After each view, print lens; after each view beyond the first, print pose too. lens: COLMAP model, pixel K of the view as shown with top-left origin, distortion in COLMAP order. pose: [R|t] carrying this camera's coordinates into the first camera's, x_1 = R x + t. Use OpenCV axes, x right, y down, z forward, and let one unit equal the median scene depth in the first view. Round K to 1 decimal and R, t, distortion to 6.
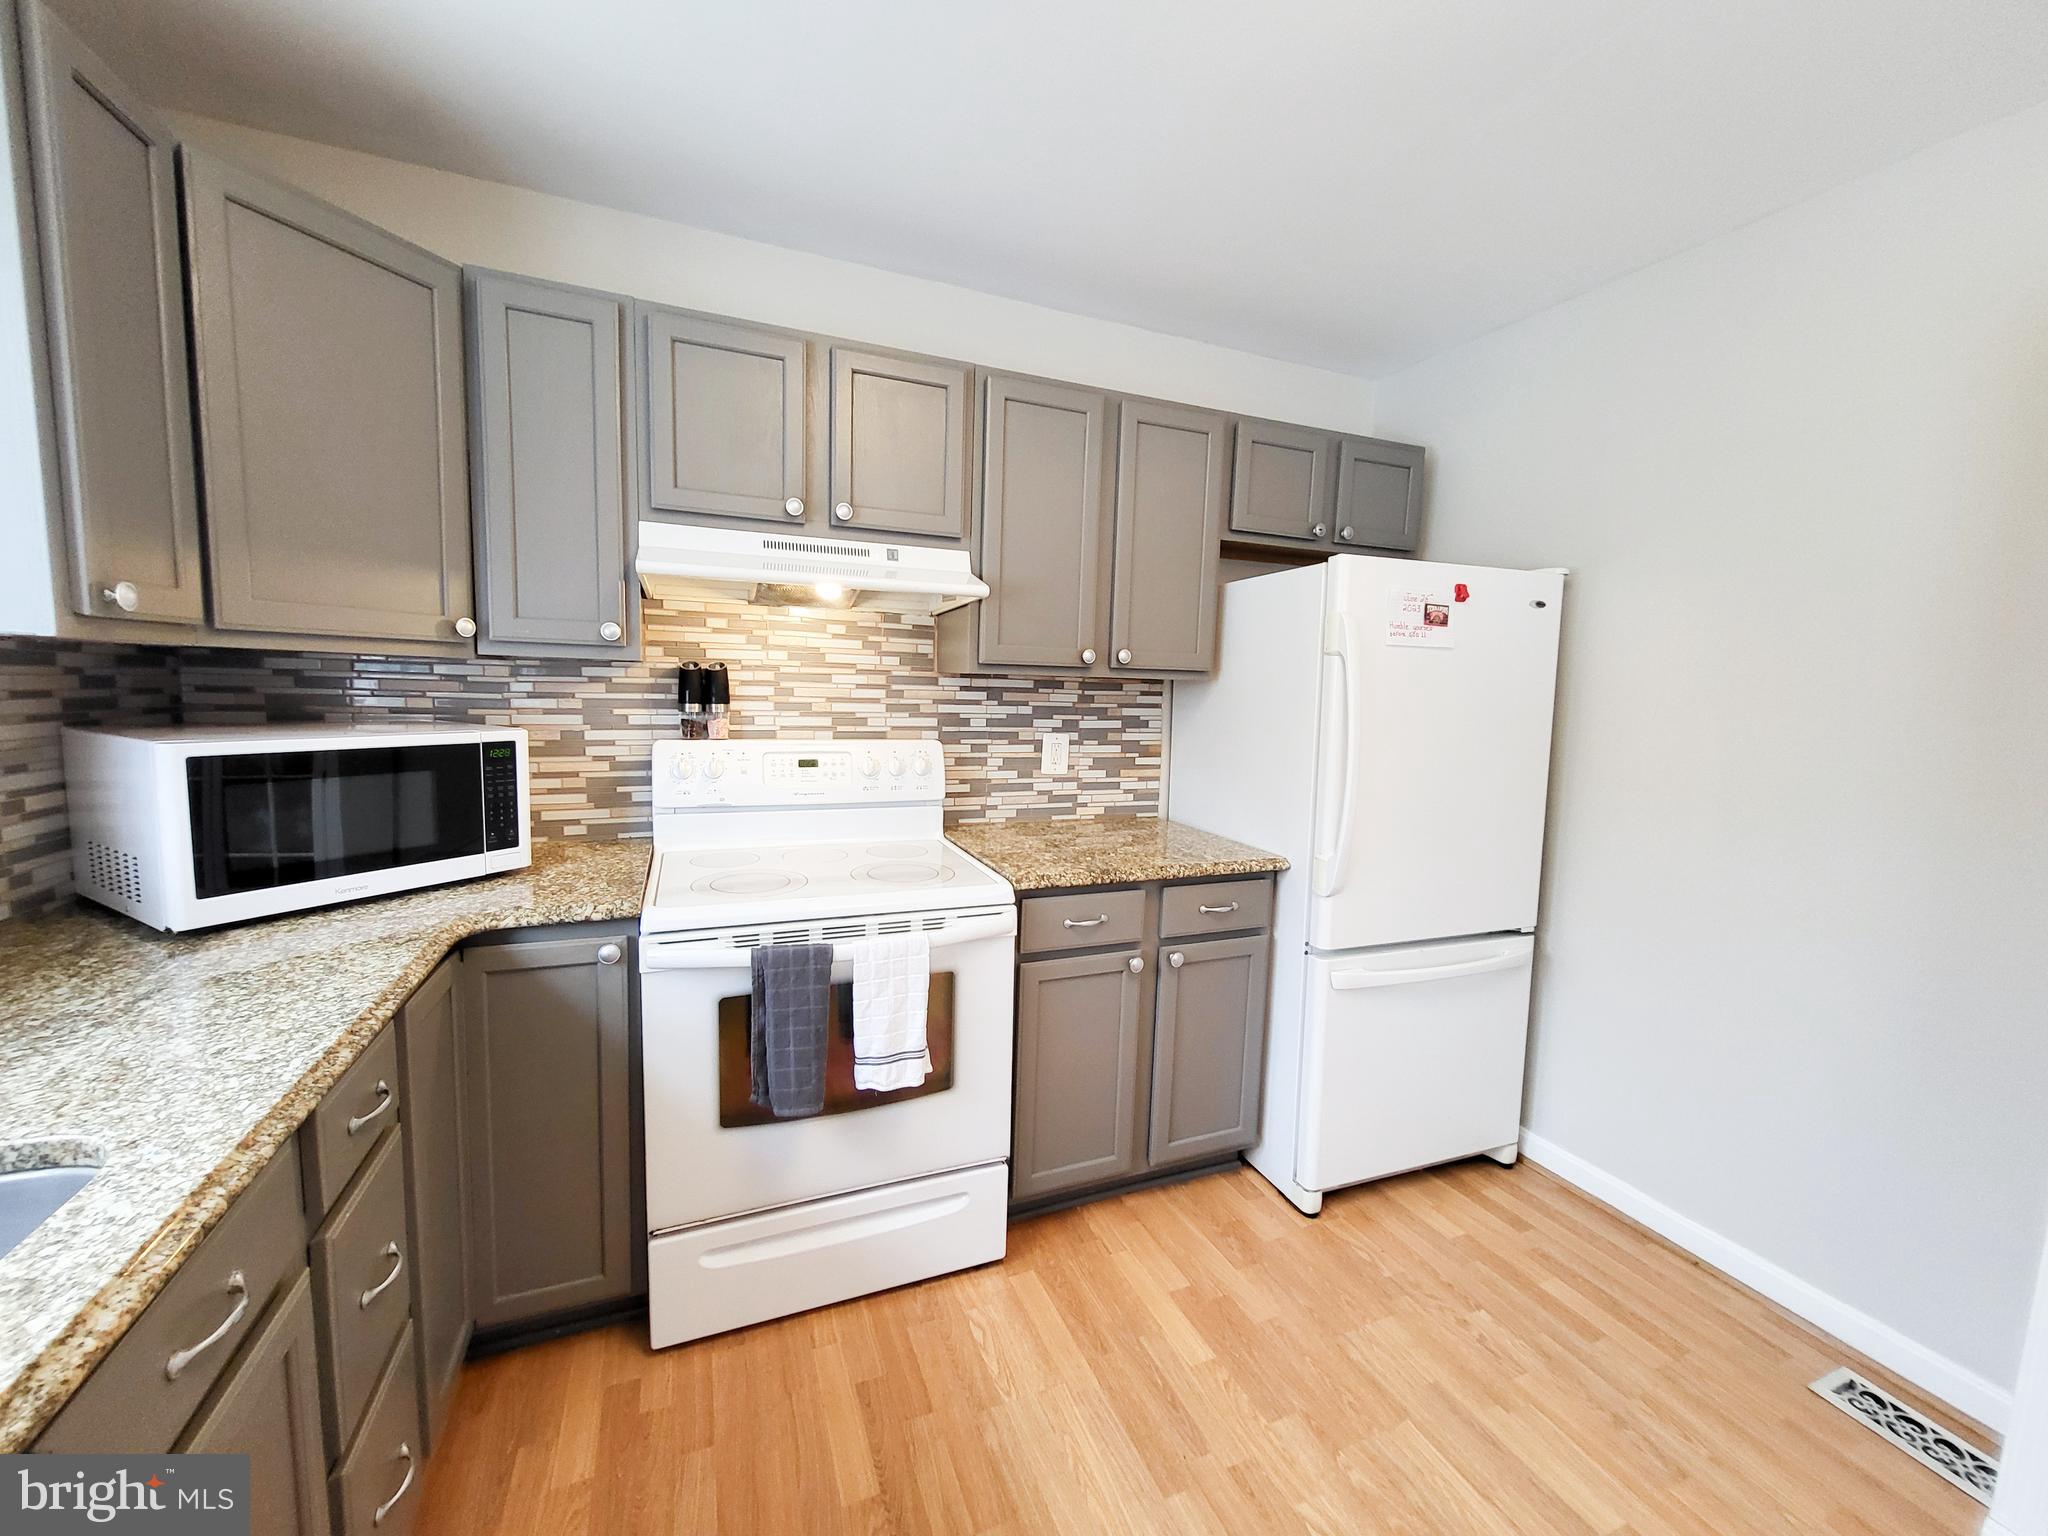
lens RADIAL K [[801.6, 0, 1025.0], [0, 801.6, 765.9], [0, 0, 1]] dist [-0.000043, -0.000906]
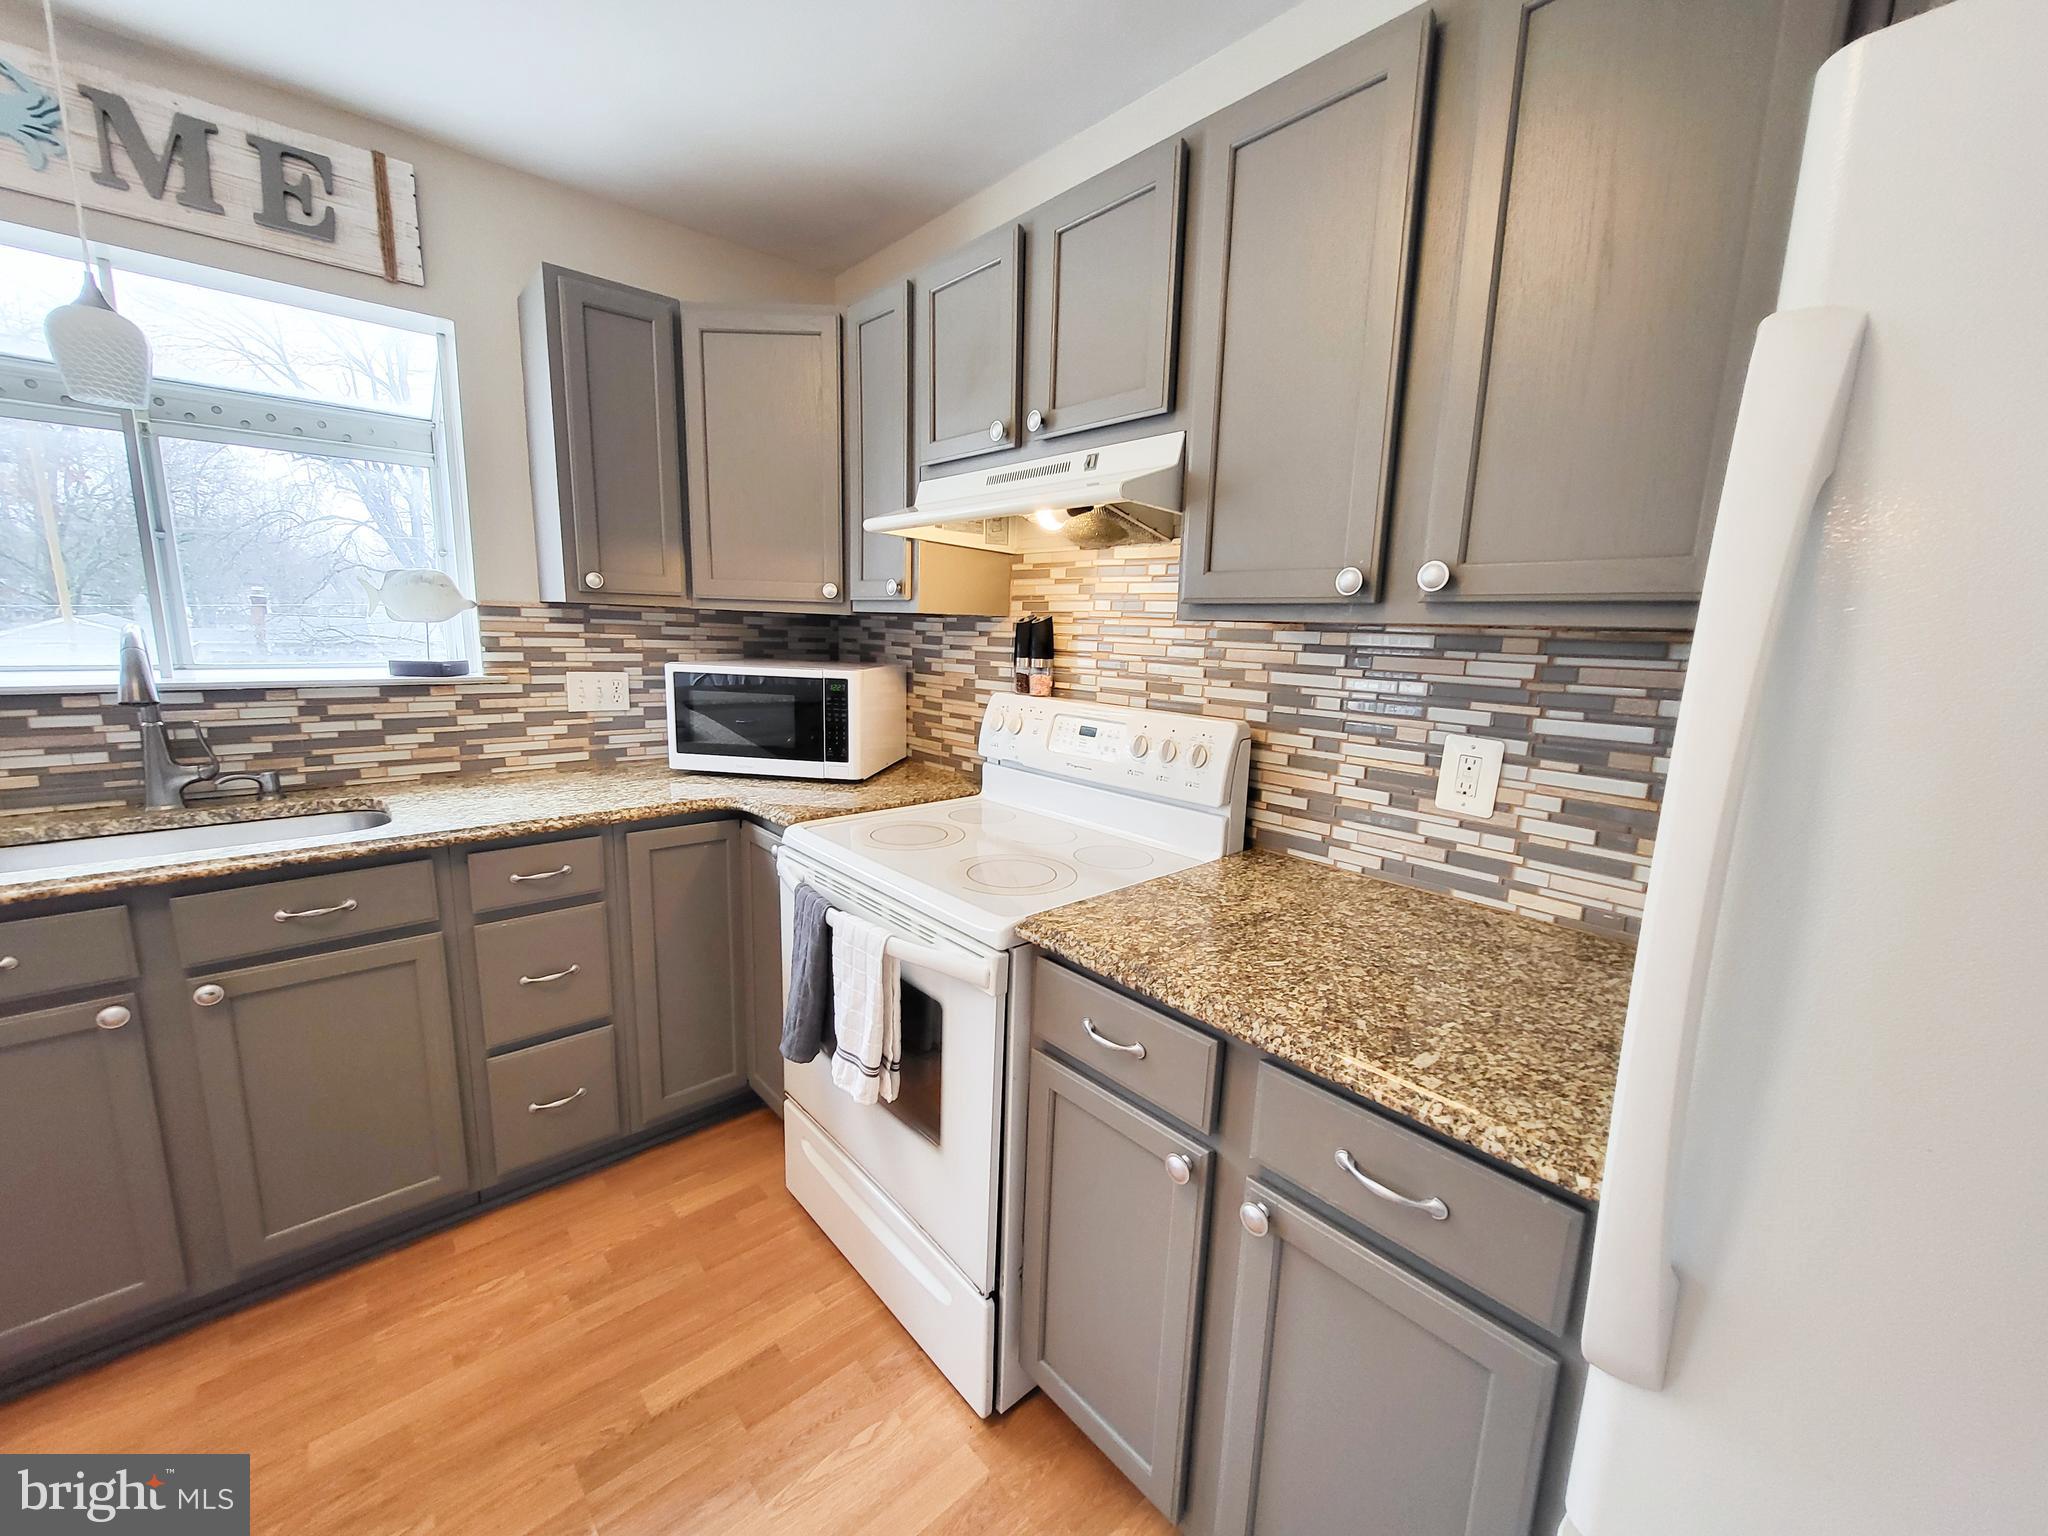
lens RADIAL K [[801.6, 0, 1025.7], [0, 801.6, 767.4], [0, 0, 1]] dist [-0.000043, -0.000906]
pose [[0.334337, 0.144762, -0.931269, 0.502954], [-0.119164, 0.986696, 0.110596, -0.051438], [0.934890, 0.073998, 0.347139, 0.638250]]
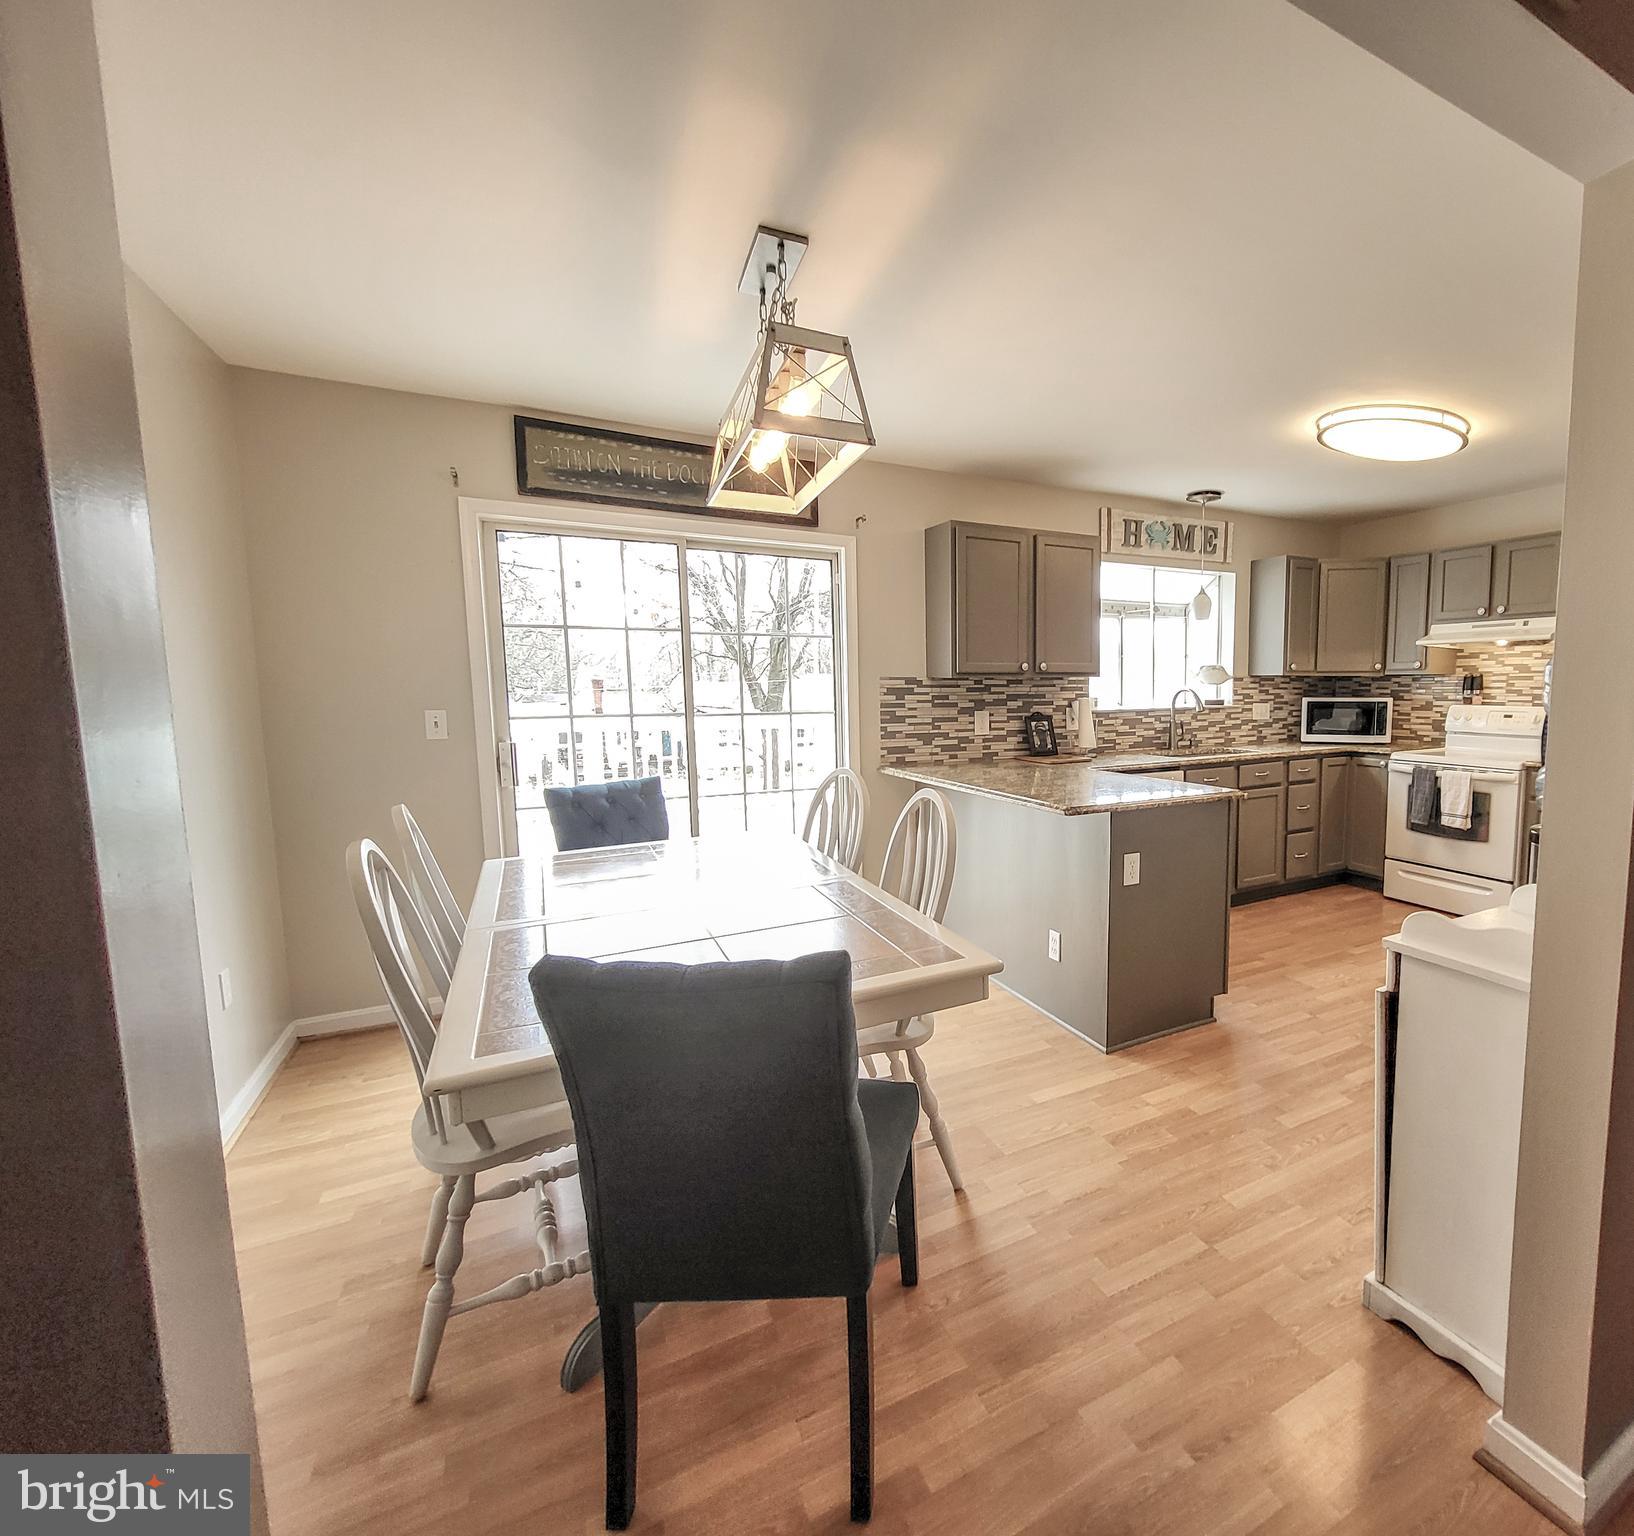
lens RADIAL K [[797.5, 0, 1025.7], [0, 797.5, 767.7], [0, 0, 1]] dist [0.000991, 0.000149]
pose [[0.151116, 0.076206, -0.985574, 1.723559], [-0.094100, 0.993605, 0.062399, 0.126157], [0.984027, 0.083313, 0.157321, -0.664232]]
